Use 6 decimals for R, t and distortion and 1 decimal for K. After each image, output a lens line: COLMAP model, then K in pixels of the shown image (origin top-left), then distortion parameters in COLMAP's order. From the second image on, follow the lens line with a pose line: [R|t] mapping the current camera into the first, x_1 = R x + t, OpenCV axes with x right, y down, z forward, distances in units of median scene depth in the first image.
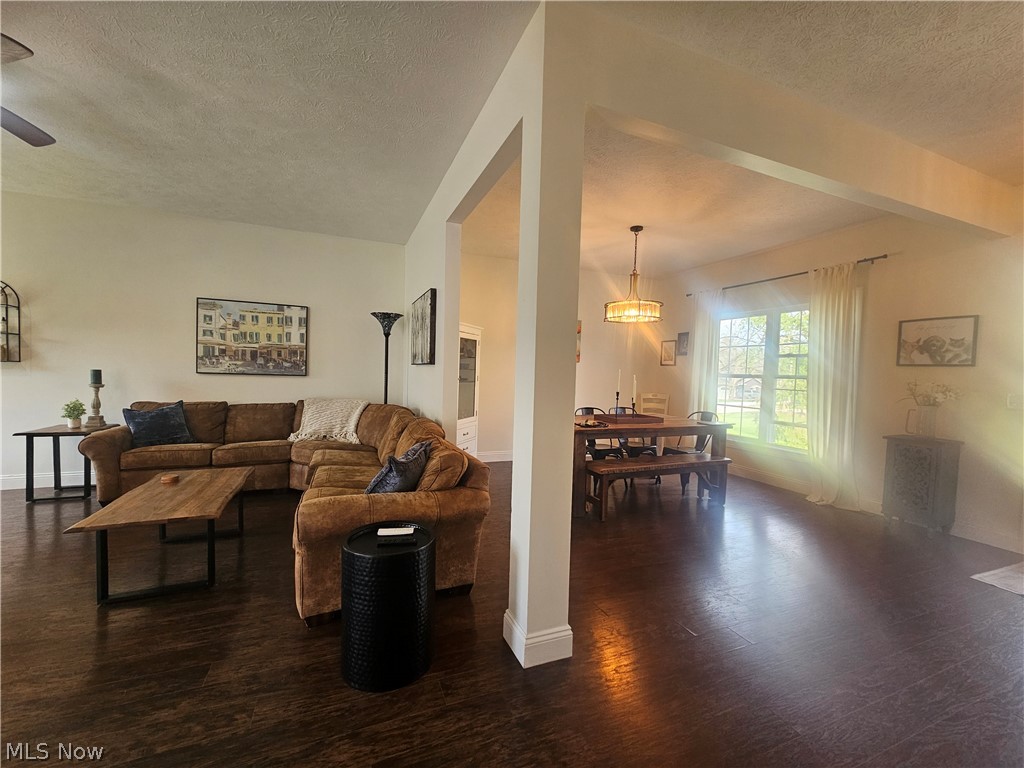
lens RADIAL K [[418.8, 0, 508.4], [0, 418.8, 390.9], [0, 0, 1]] dist [0.000394, -0.000100]
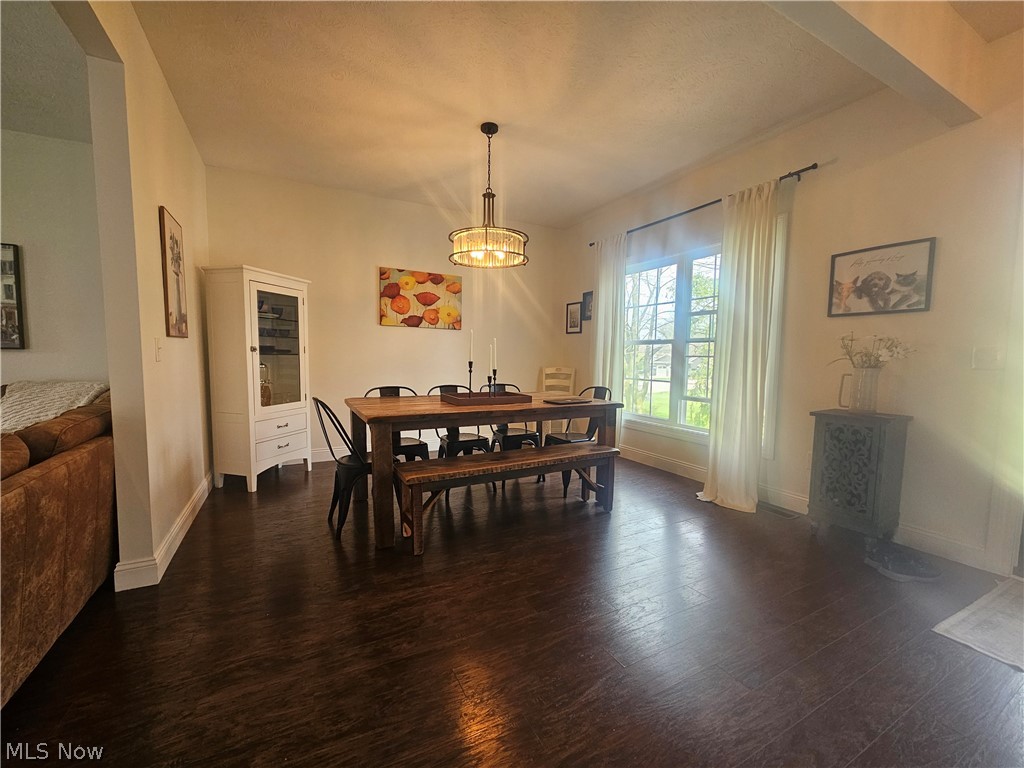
lens RADIAL K [[418.8, 0, 508.4], [0, 418.8, 390.9], [0, 0, 1]] dist [0.000394, -0.000100]
pose [[0.994922, -0.026812, 0.097014, 0.247793], [0.022975, 0.998917, 0.040462, 0.024296], [-0.097994, -0.038027, 0.994460, 0.268748]]
